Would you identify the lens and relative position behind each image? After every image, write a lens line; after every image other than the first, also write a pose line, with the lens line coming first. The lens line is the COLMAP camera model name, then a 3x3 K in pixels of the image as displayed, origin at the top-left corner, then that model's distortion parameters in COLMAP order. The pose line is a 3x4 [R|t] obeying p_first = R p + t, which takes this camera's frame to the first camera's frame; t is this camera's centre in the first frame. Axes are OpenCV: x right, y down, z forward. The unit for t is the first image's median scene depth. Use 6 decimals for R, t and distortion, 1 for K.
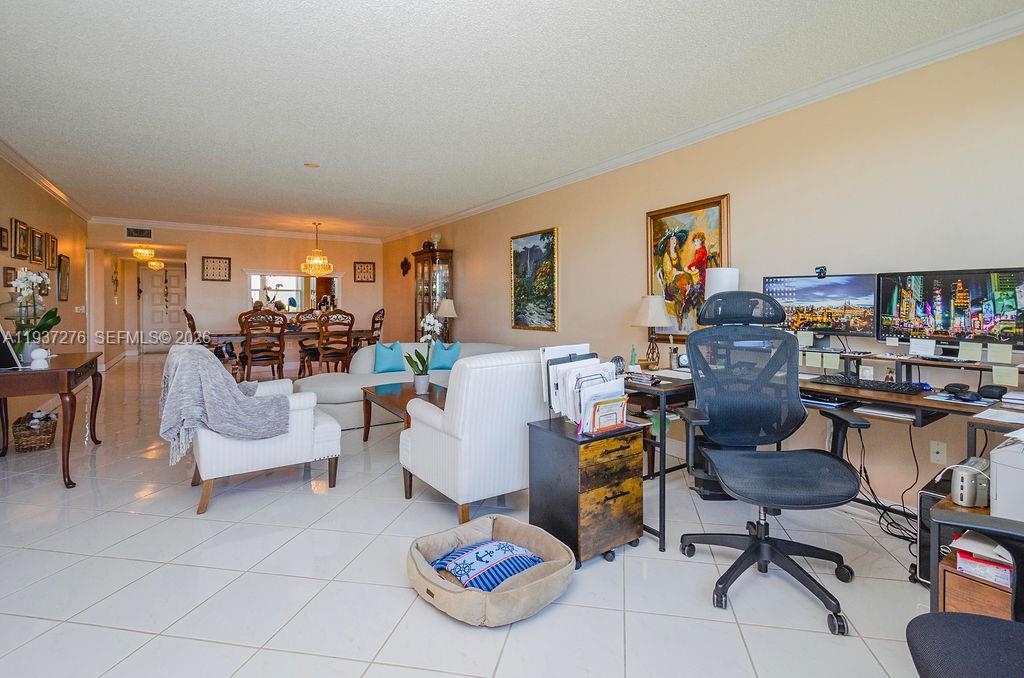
lens RADIAL K [[490.4, 0, 540.6], [0, 490.4, 304.7], [0, 0, 1]] dist [0.006394, -0.002357]
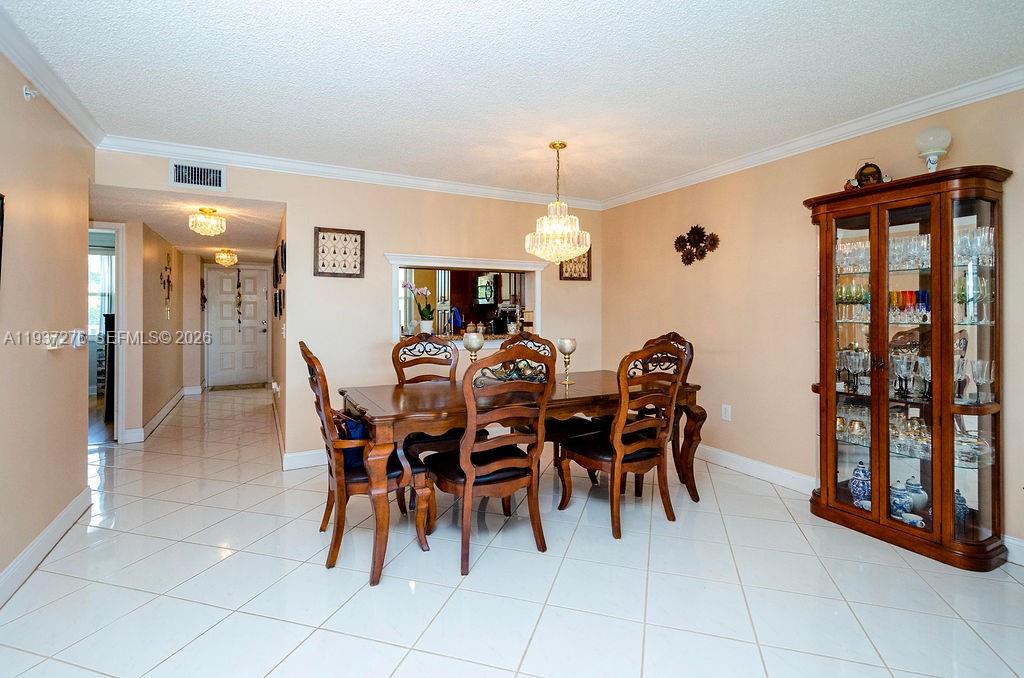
lens RADIAL K [[490.4, 0, 517.7], [0, 490.4, 319.7], [0, 0, 1]] dist [0.006394, -0.002357]
pose [[0.992674, 0.004035, -0.120760, -0.411303], [-0.002986, 0.999956, 0.008866, -0.008851], [0.120790, -0.008441, 0.992642, 0.514667]]
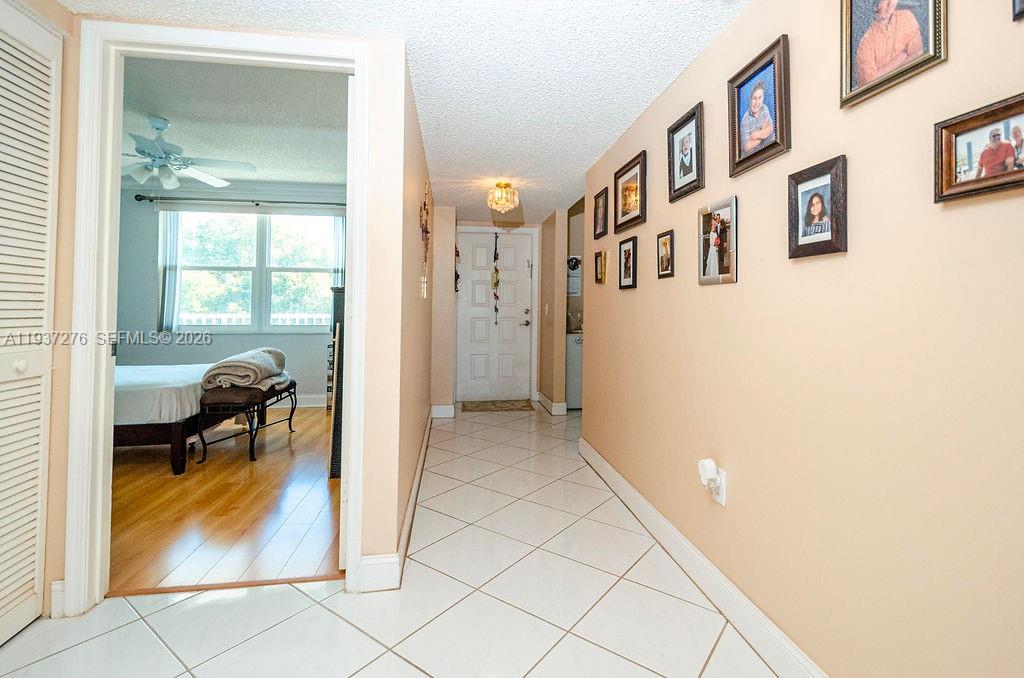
lens RADIAL K [[490.4, 0, 527.5], [0, 490.4, 307.7], [0, 0, 1]] dist [0.006394, -0.002357]
pose [[0.894931, 0.009410, -0.446105, -0.757216], [-0.011902, 0.999925, -0.002785, 0.004957], [0.446045, 0.007802, 0.894976, 0.850373]]
